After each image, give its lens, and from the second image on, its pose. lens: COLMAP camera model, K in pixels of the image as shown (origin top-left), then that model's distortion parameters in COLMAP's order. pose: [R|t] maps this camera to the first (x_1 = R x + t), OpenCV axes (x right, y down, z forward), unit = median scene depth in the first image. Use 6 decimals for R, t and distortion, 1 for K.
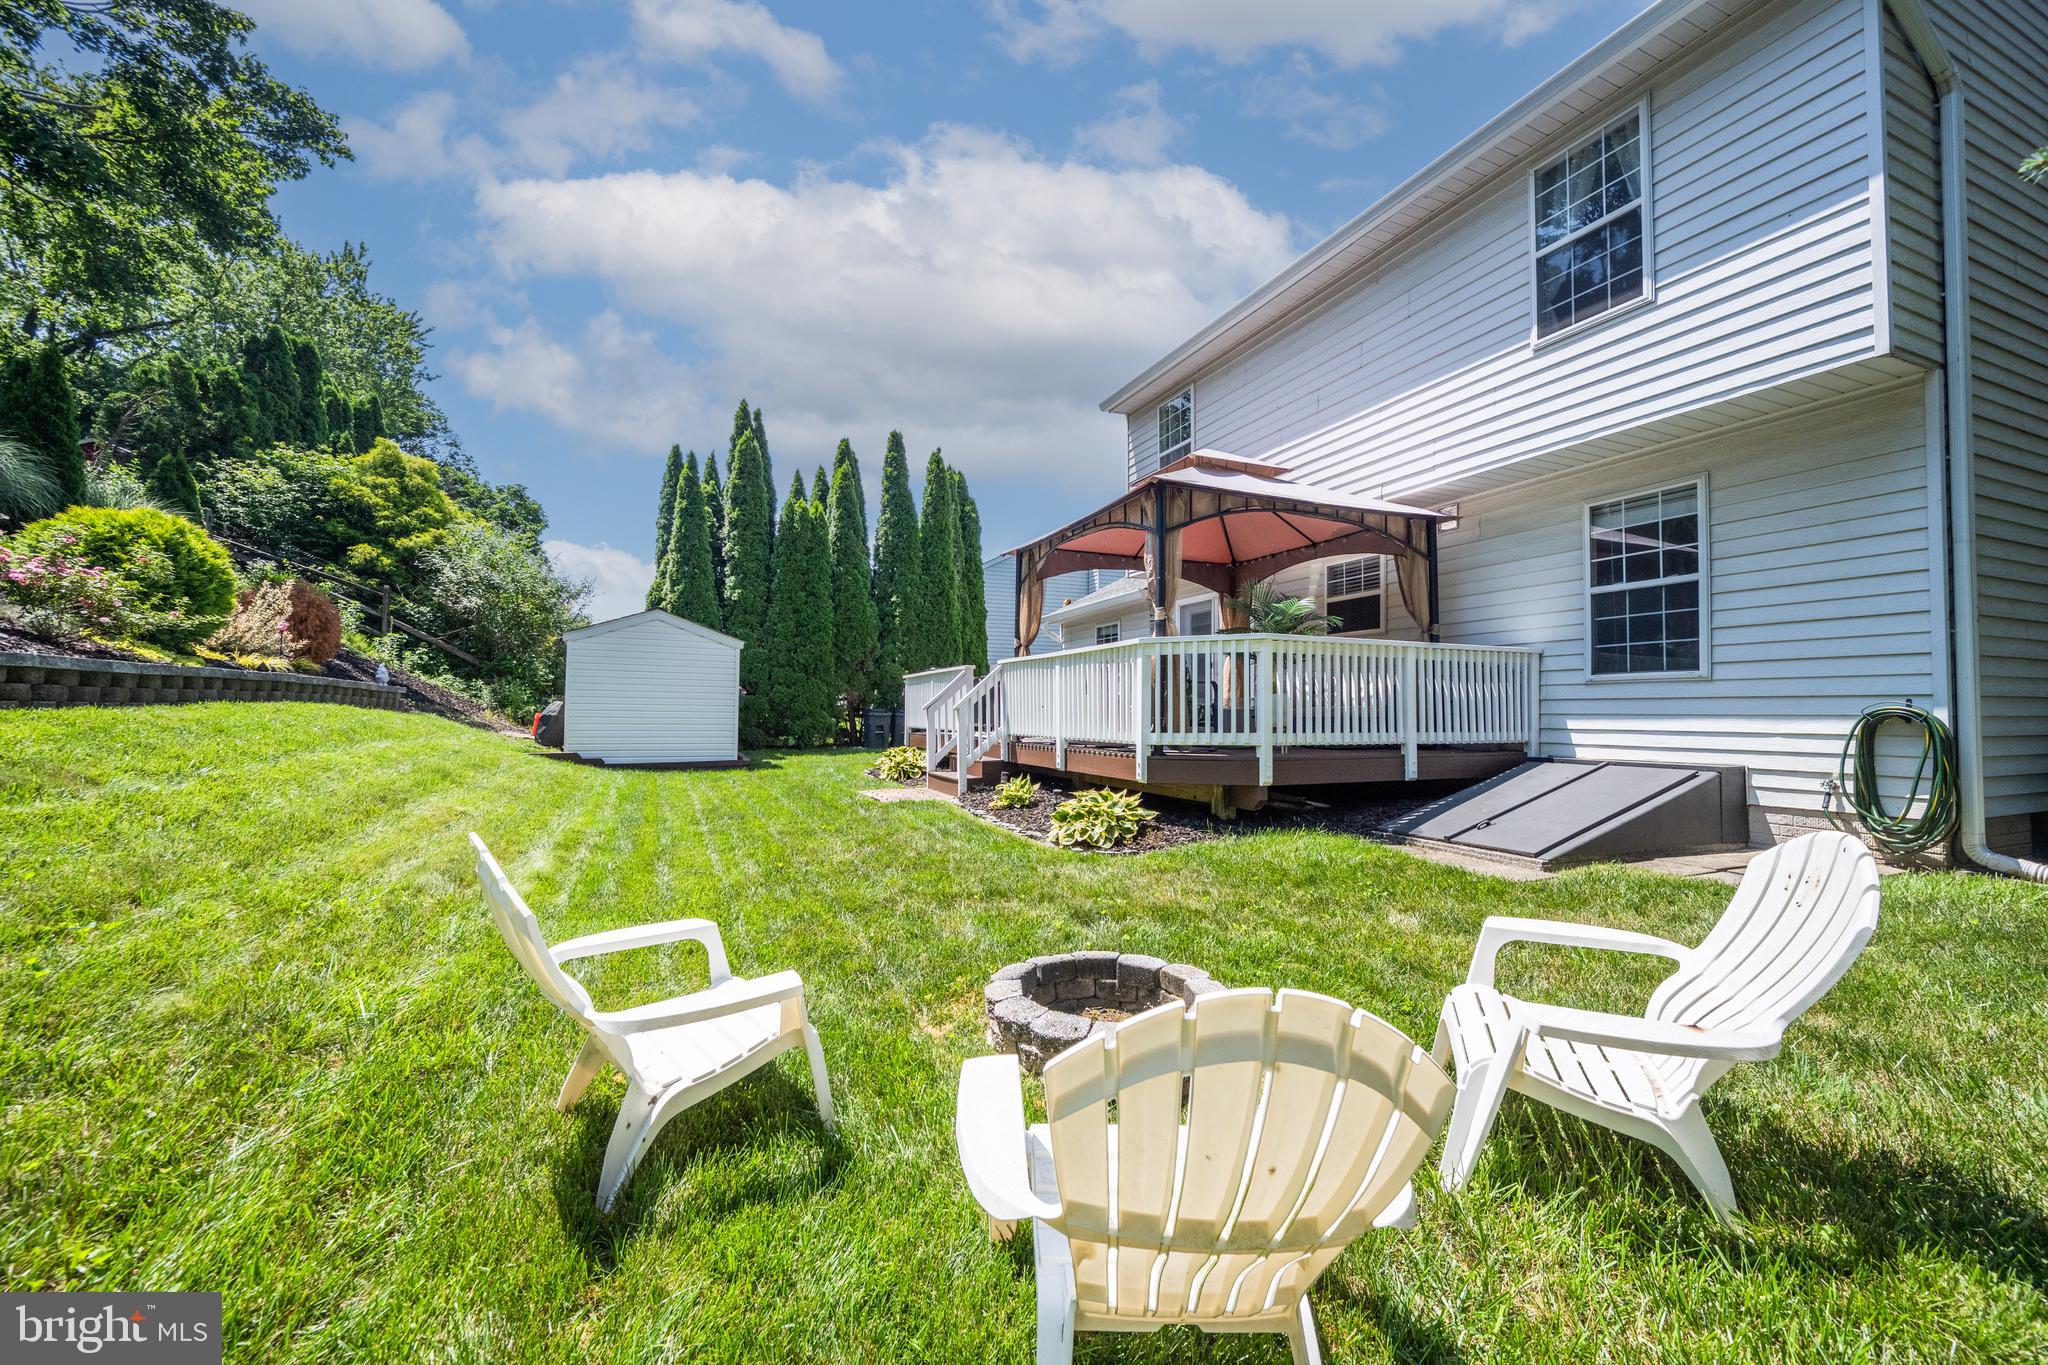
lens RADIAL K [[809.9, 0, 1024.1], [0, 809.9, 690.5], [0, 0, 1]] dist [-0.000545, -0.000314]
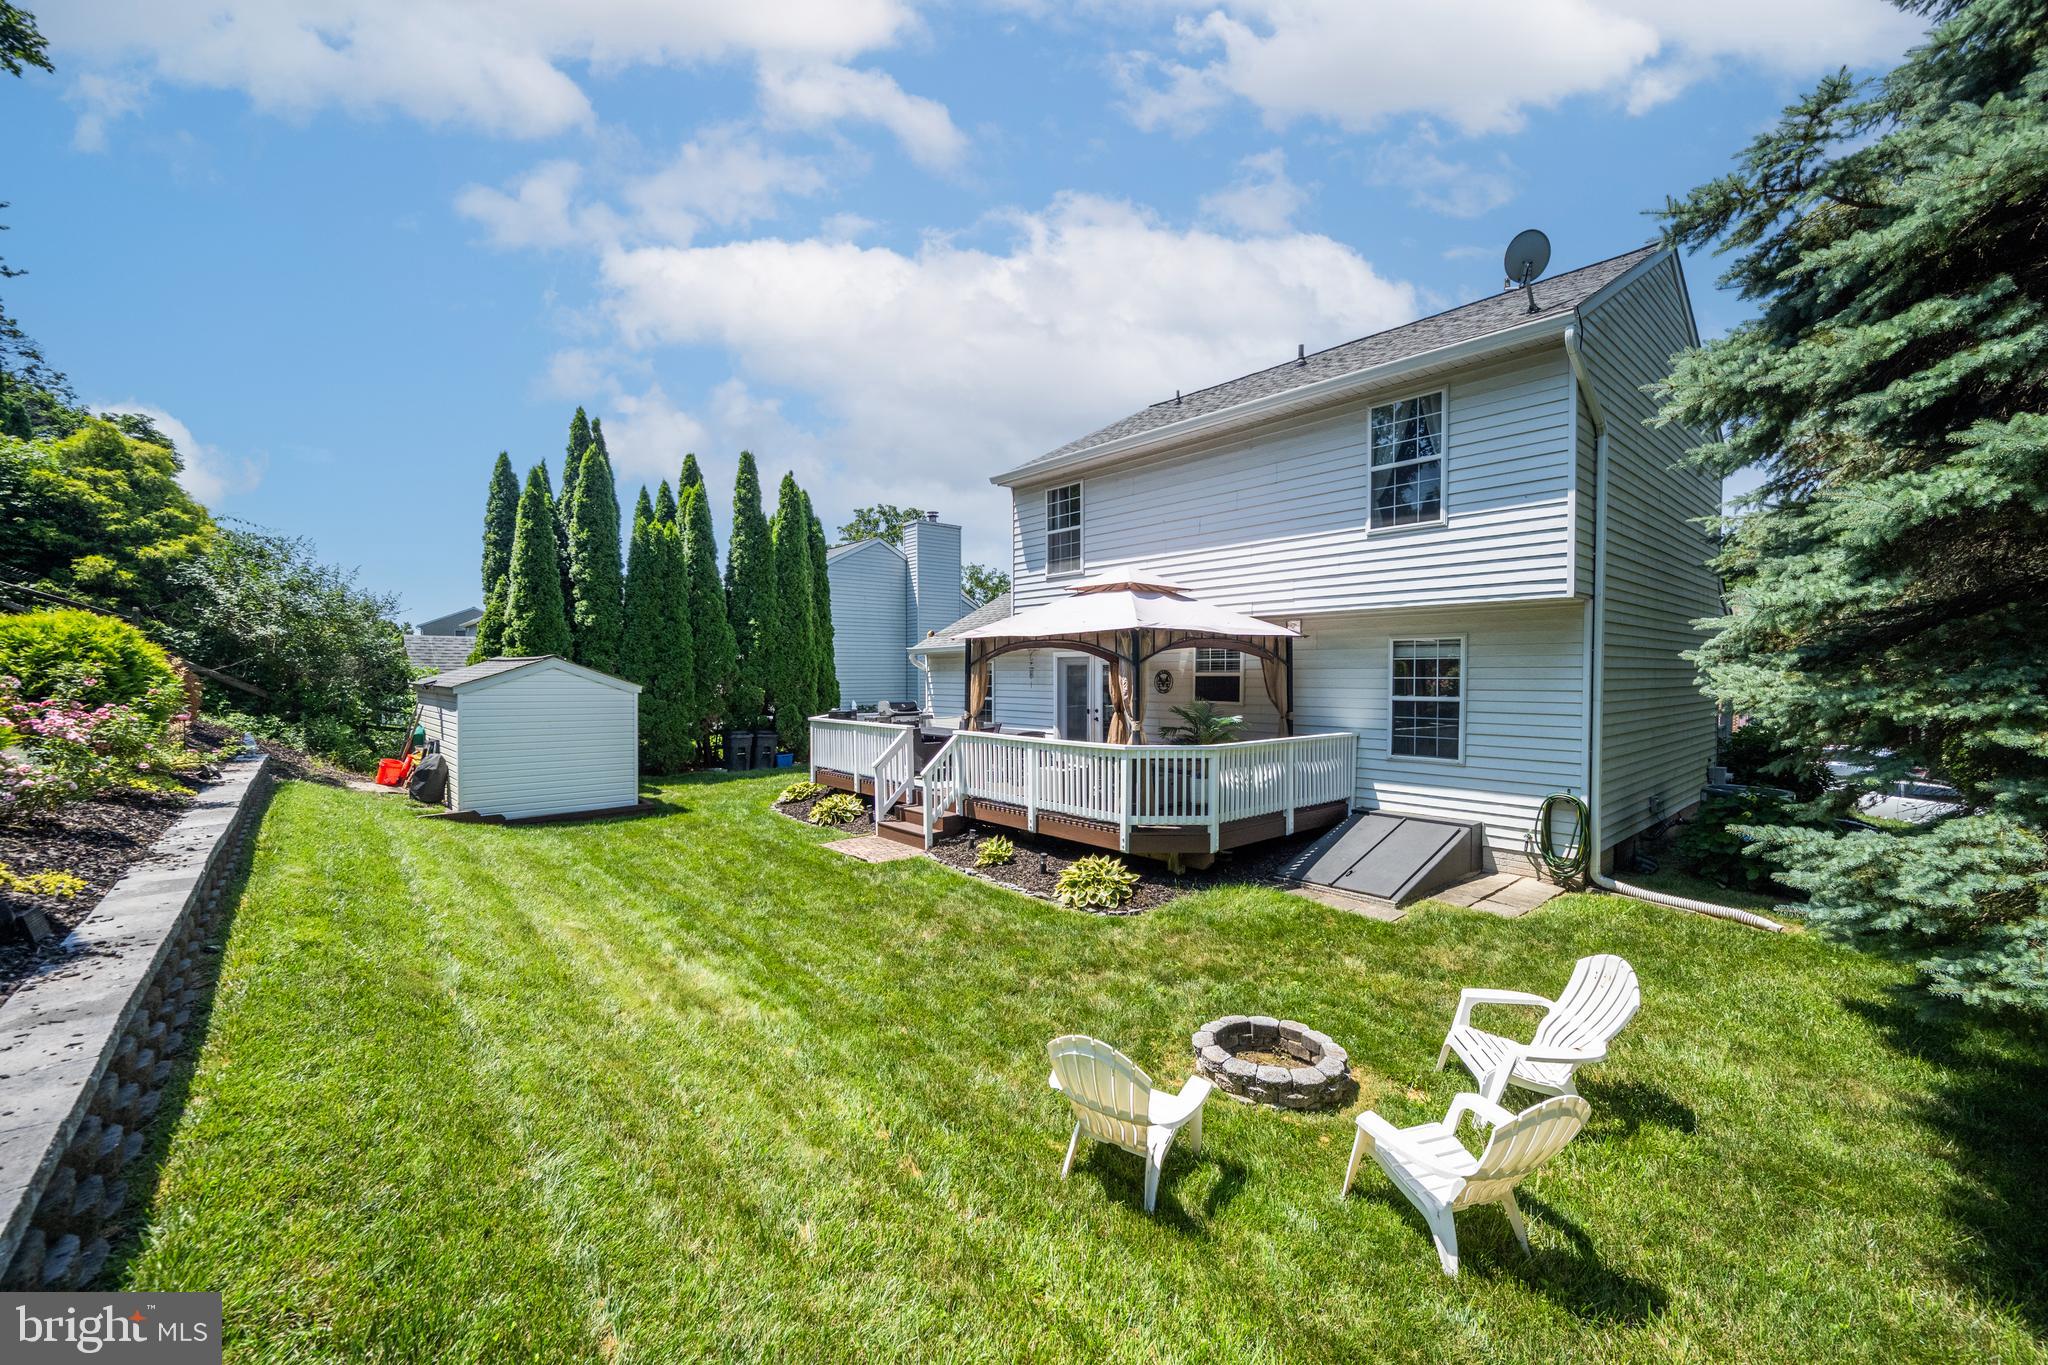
lens RADIAL K [[810.0, 0, 1019.5], [0, 810.0, 696.4], [0, 0, 1]] dist [-0.000291, -0.000252]
pose [[0.952000, -0.014051, 0.305774, -0.355110], [-0.003706, 0.998344, 0.057415, -0.183759], [-0.306075, -0.055792, 0.950371, -0.175509]]
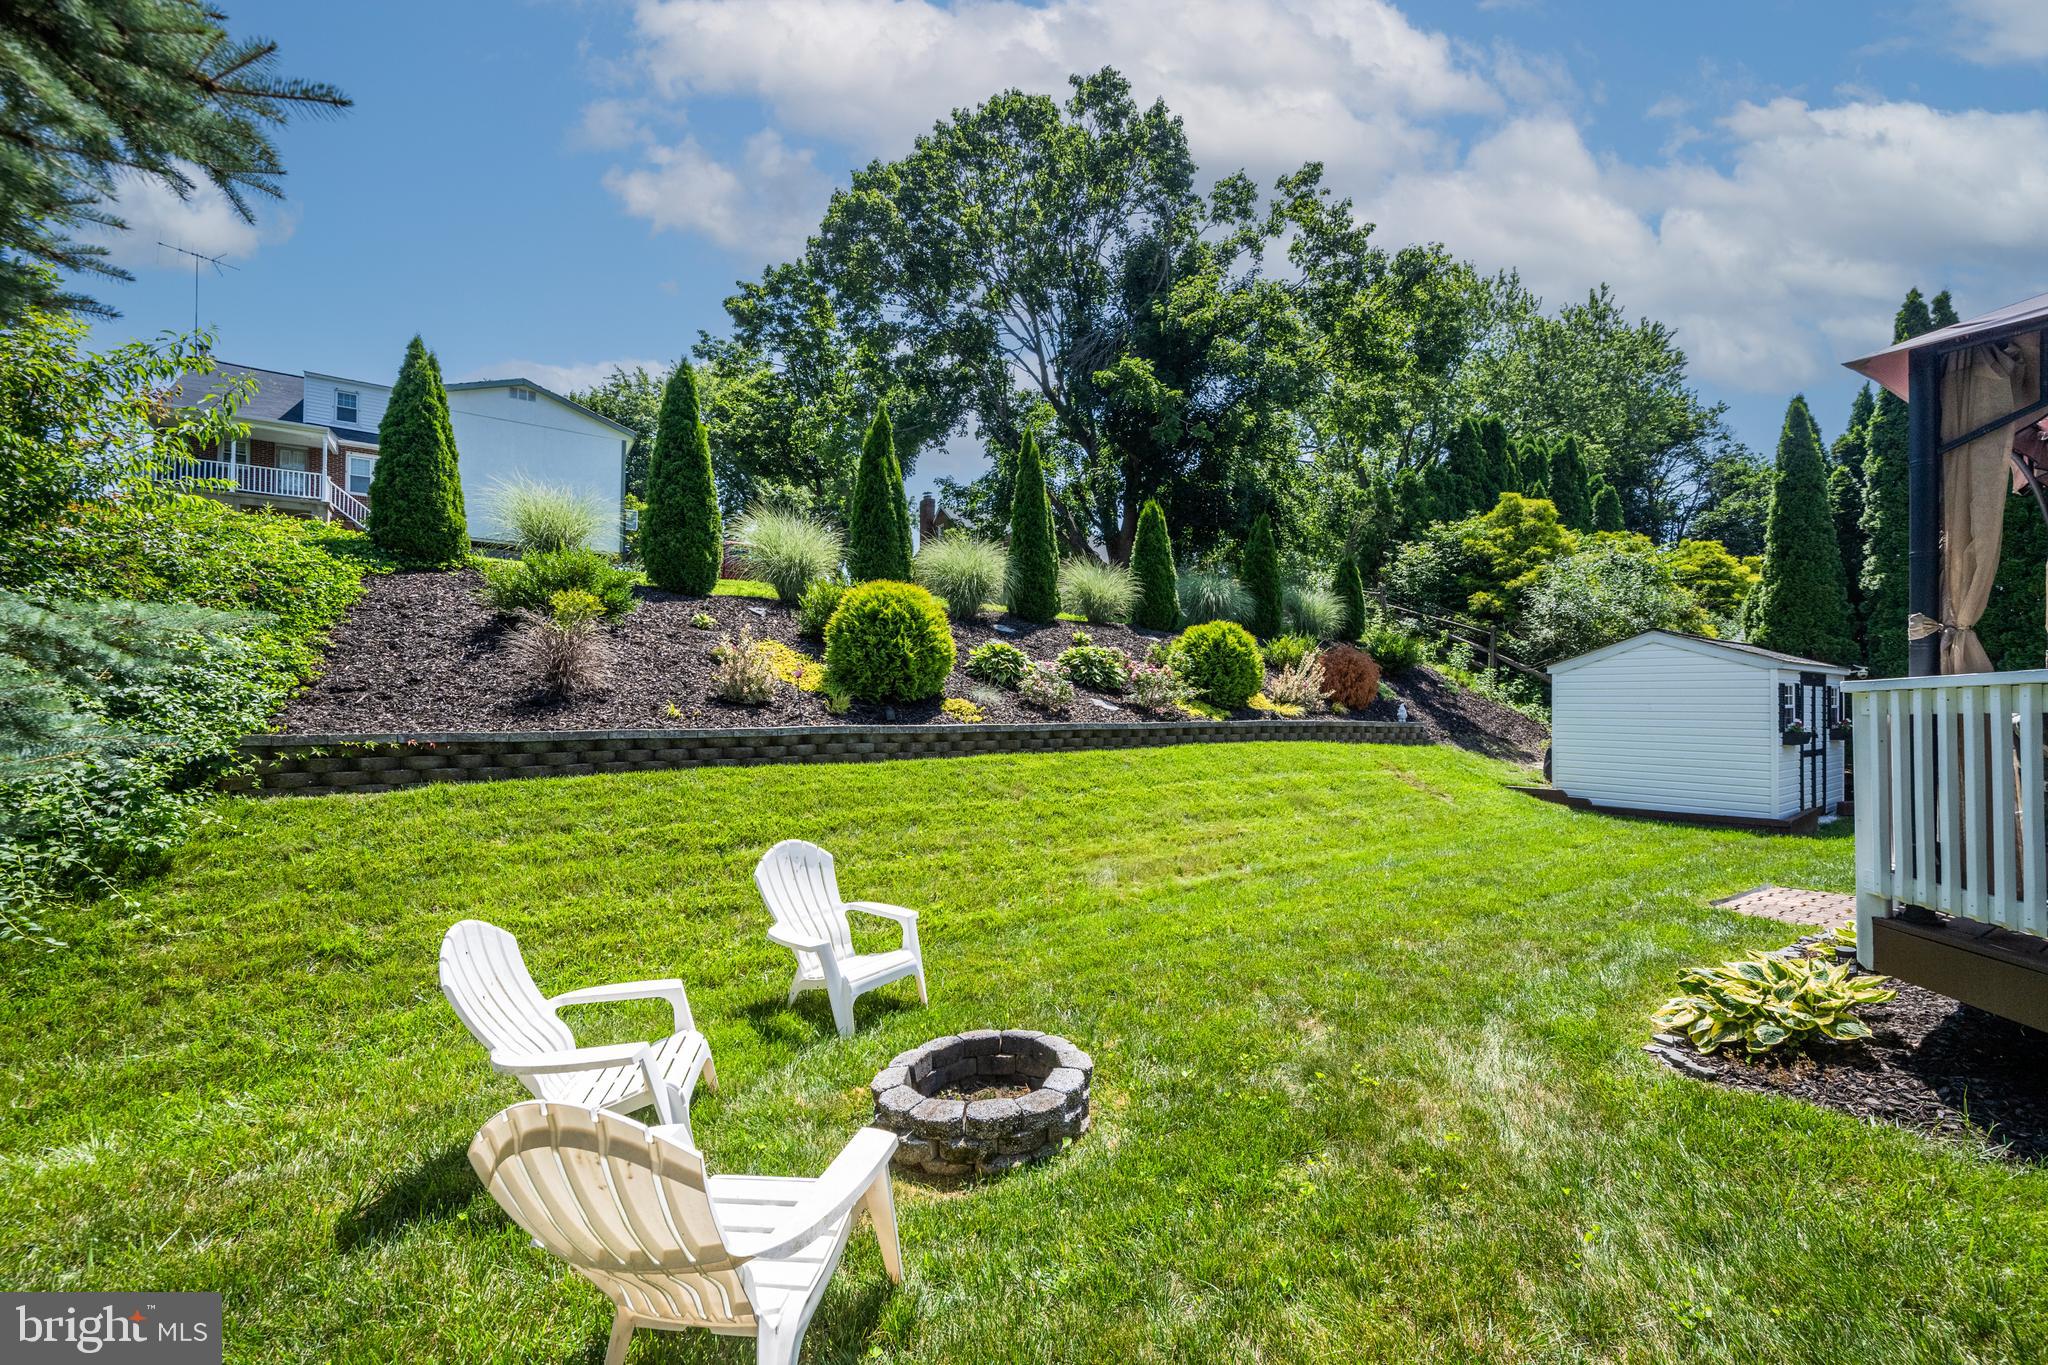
lens RADIAL K [[810.0, 0, 1019.5], [0, 810.0, 696.4], [0, 0, 1]] dist [-0.000291, -0.000252]
pose [[0.156669, -0.022346, -0.987398, 0.468712], [0.021661, 0.999581, -0.019185, -0.047533], [0.987414, -0.018382, 0.157088, 0.339630]]
